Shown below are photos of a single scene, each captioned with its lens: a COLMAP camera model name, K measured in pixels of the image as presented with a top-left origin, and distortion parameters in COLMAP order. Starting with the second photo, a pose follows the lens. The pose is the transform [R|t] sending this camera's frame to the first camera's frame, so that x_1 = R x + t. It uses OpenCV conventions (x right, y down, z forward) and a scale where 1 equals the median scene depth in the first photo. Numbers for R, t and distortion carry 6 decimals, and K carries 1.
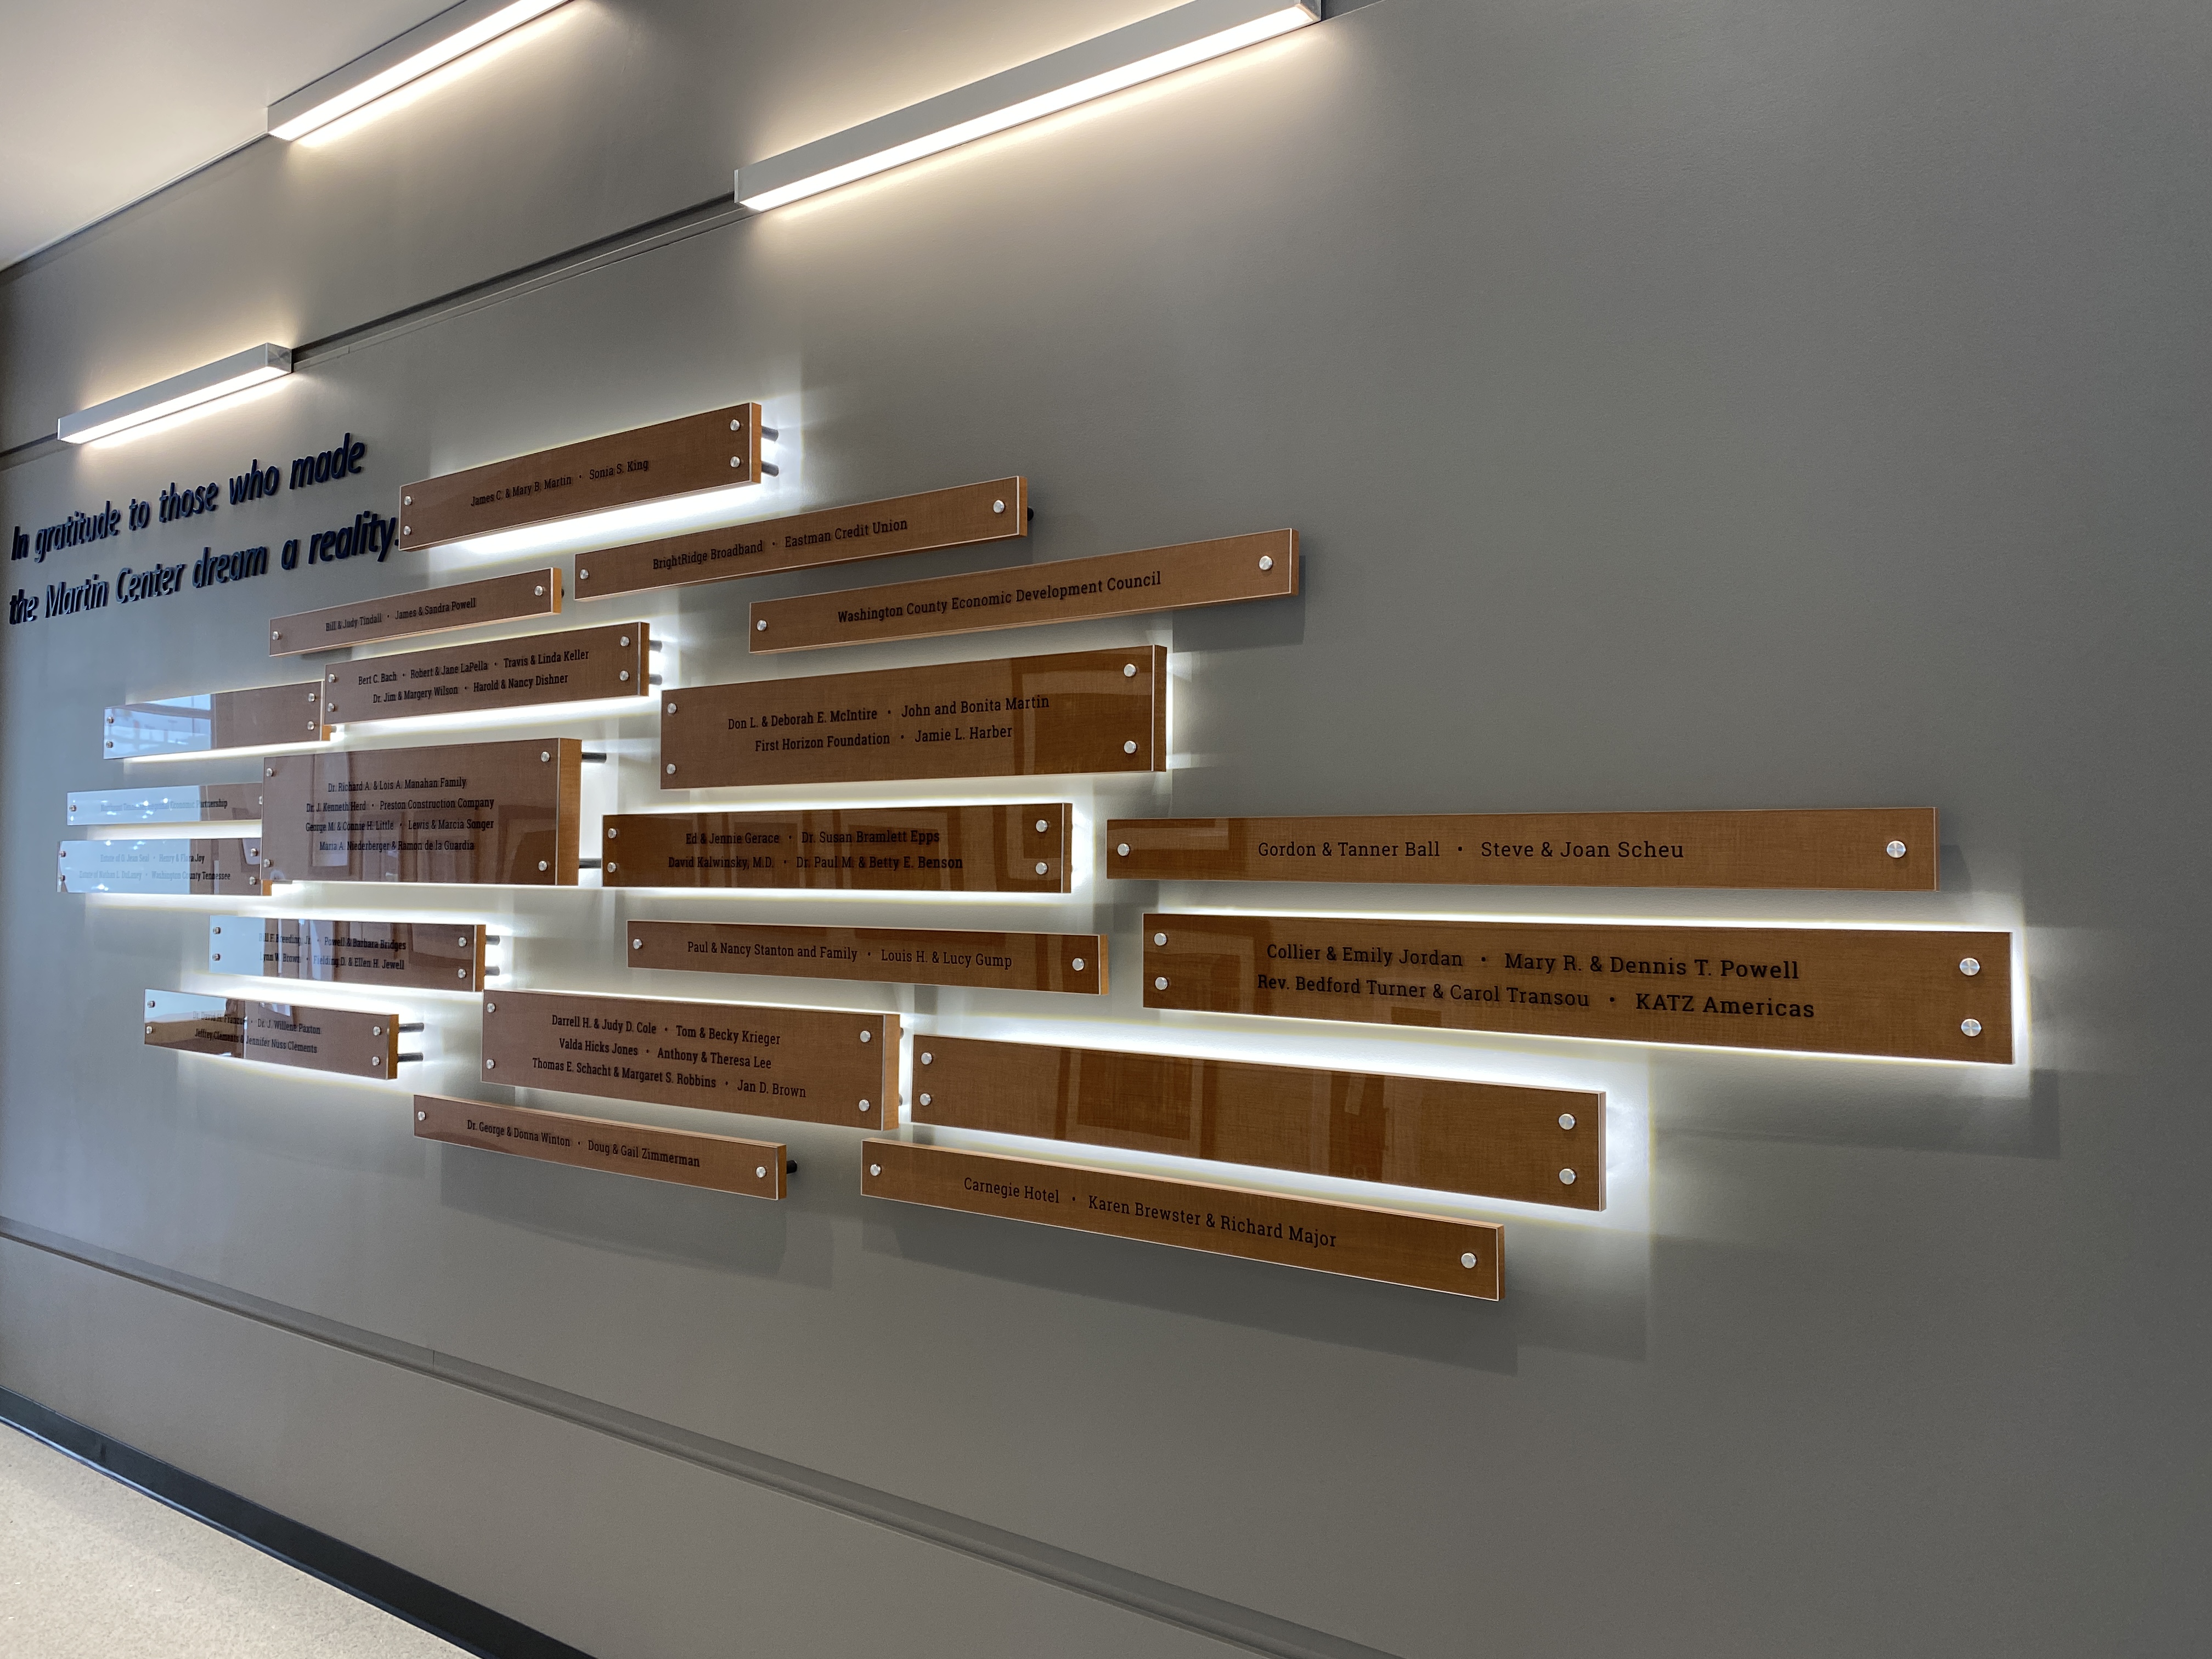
lens RADIAL K [[1704.0, 0, 1122.5], [0, 1704.0, 832.8], [0, 0, 1]] dist [0.031244, -0.042602]
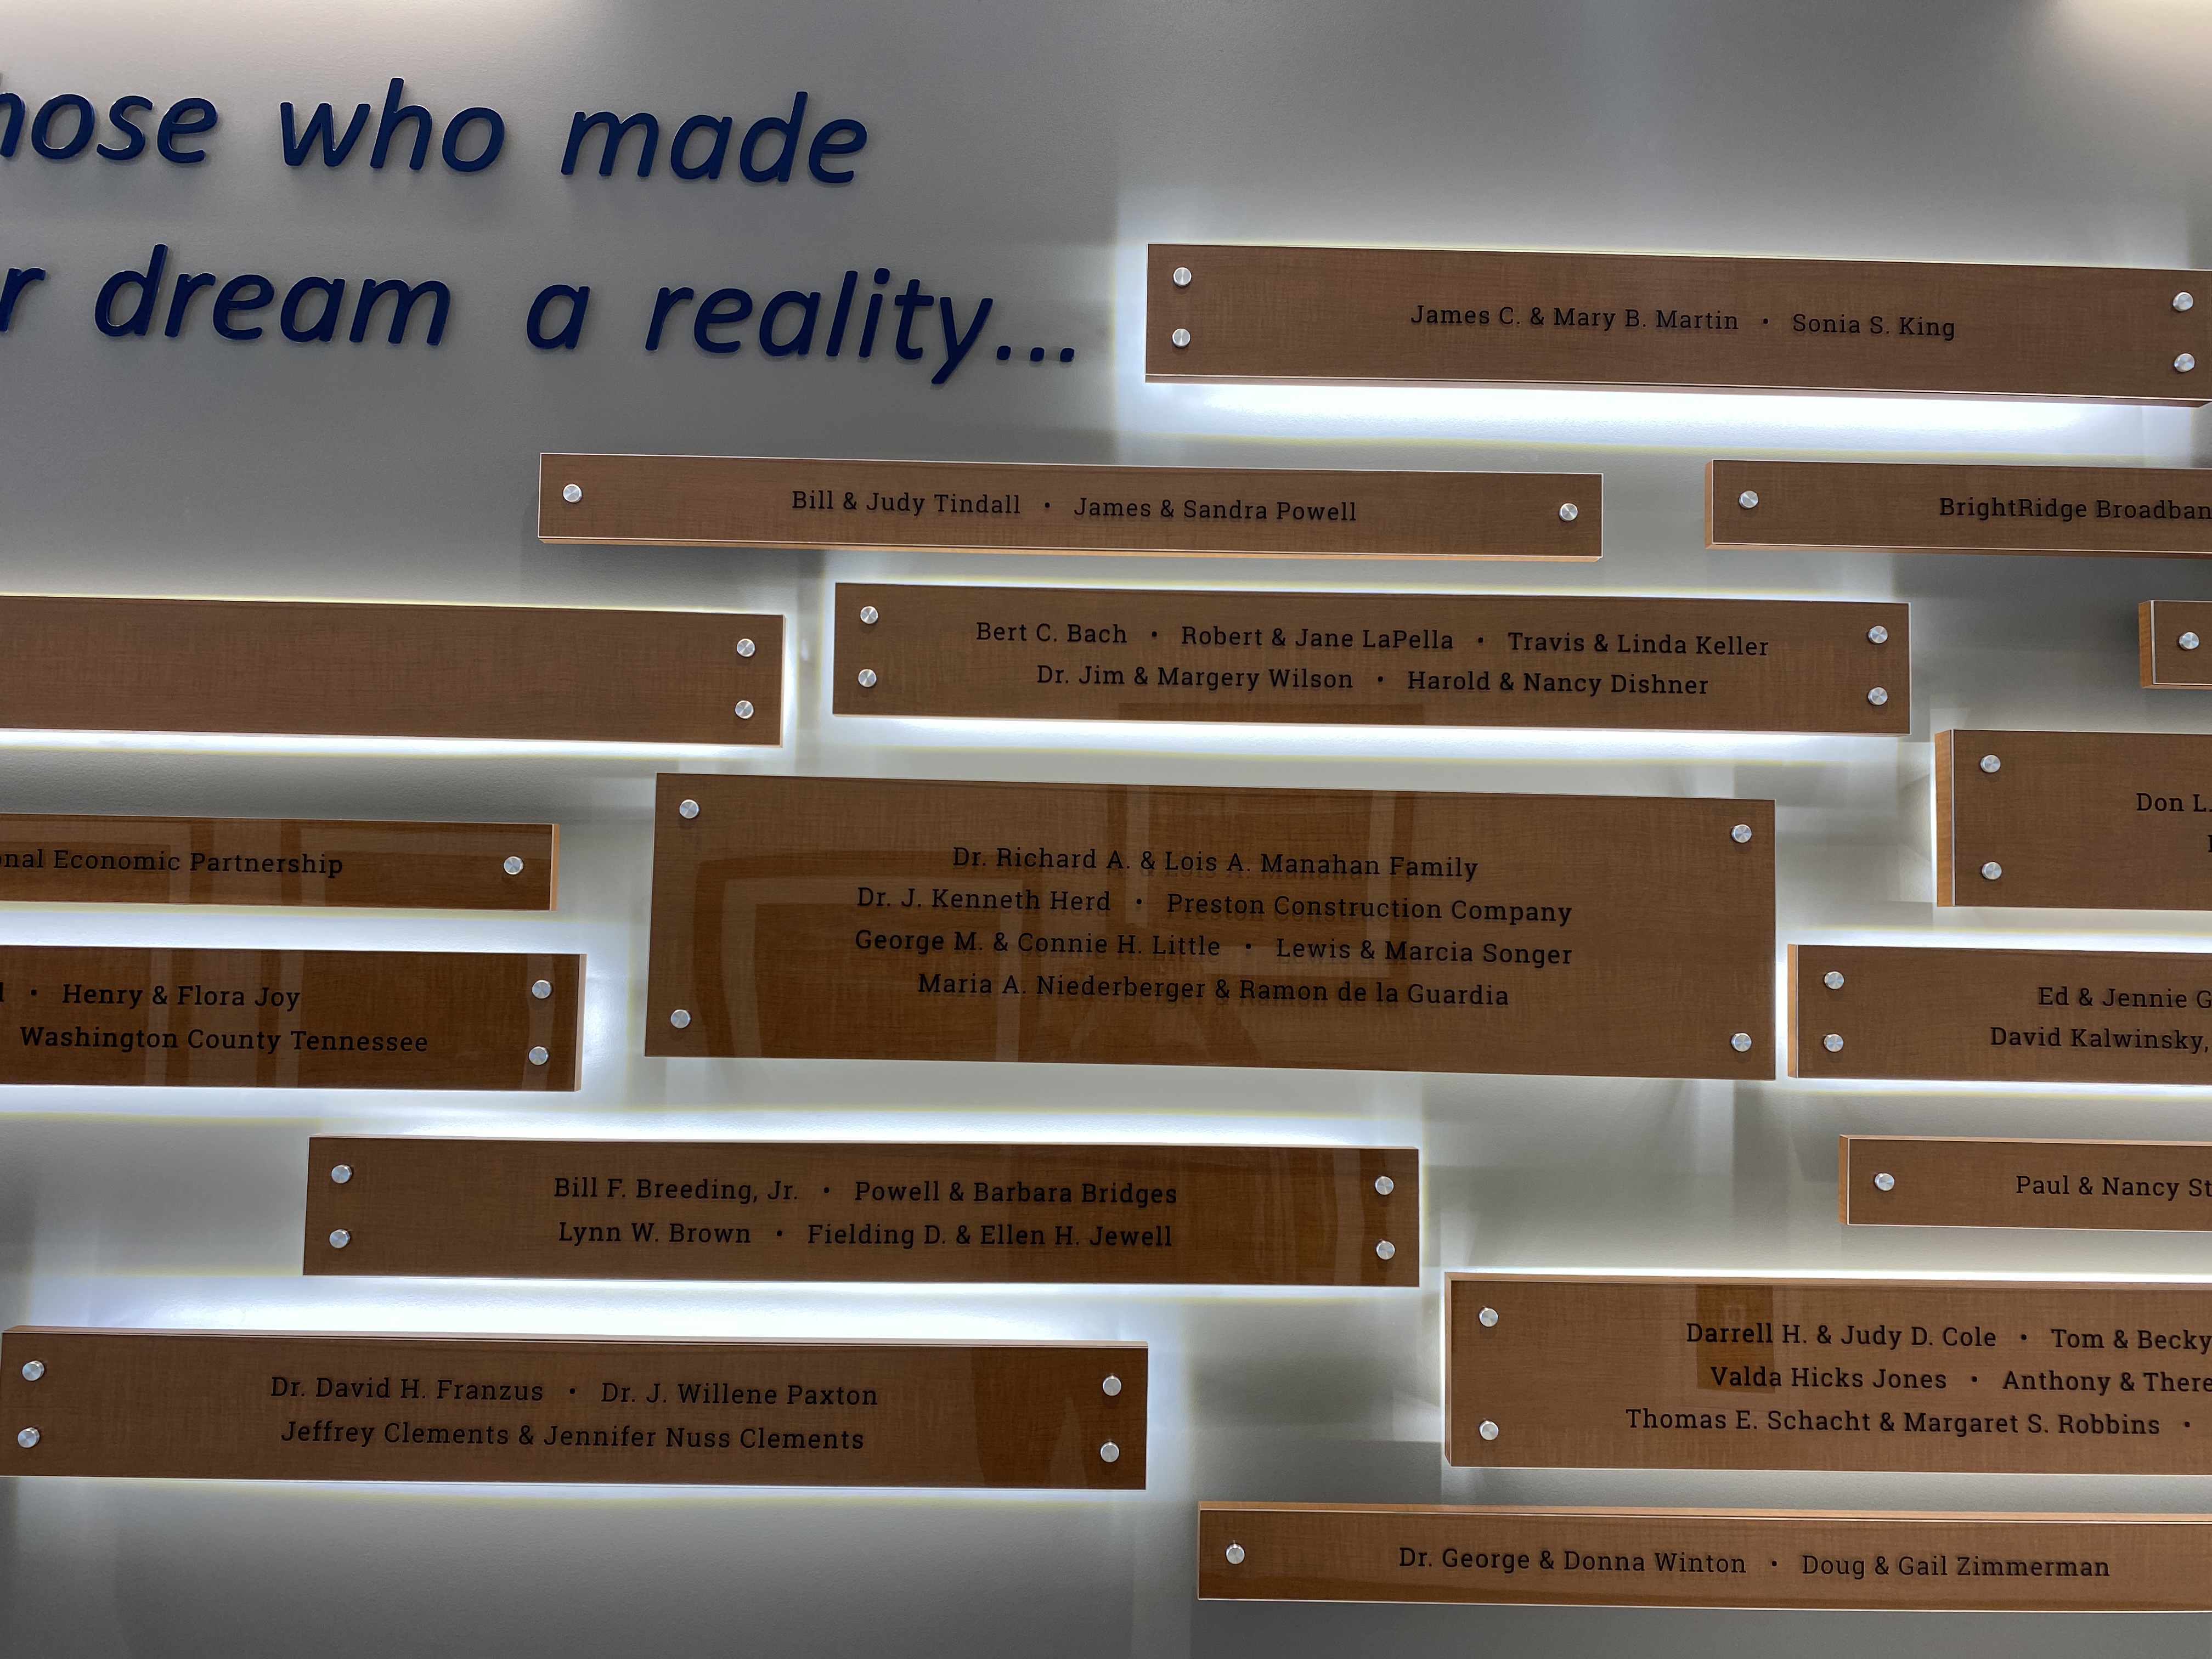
lens RADIAL K [[1704.0, 0, 1117.7], [0, 1704.0, 834.3], [0, 0, 1]] dist [0.031244, -0.042602]
pose [[0.786154, 0.037135, 0.616914, -0.784593], [-0.029668, 0.999310, -0.022346, -0.026370], [-0.617319, -0.000735, 0.786713, 0.679905]]
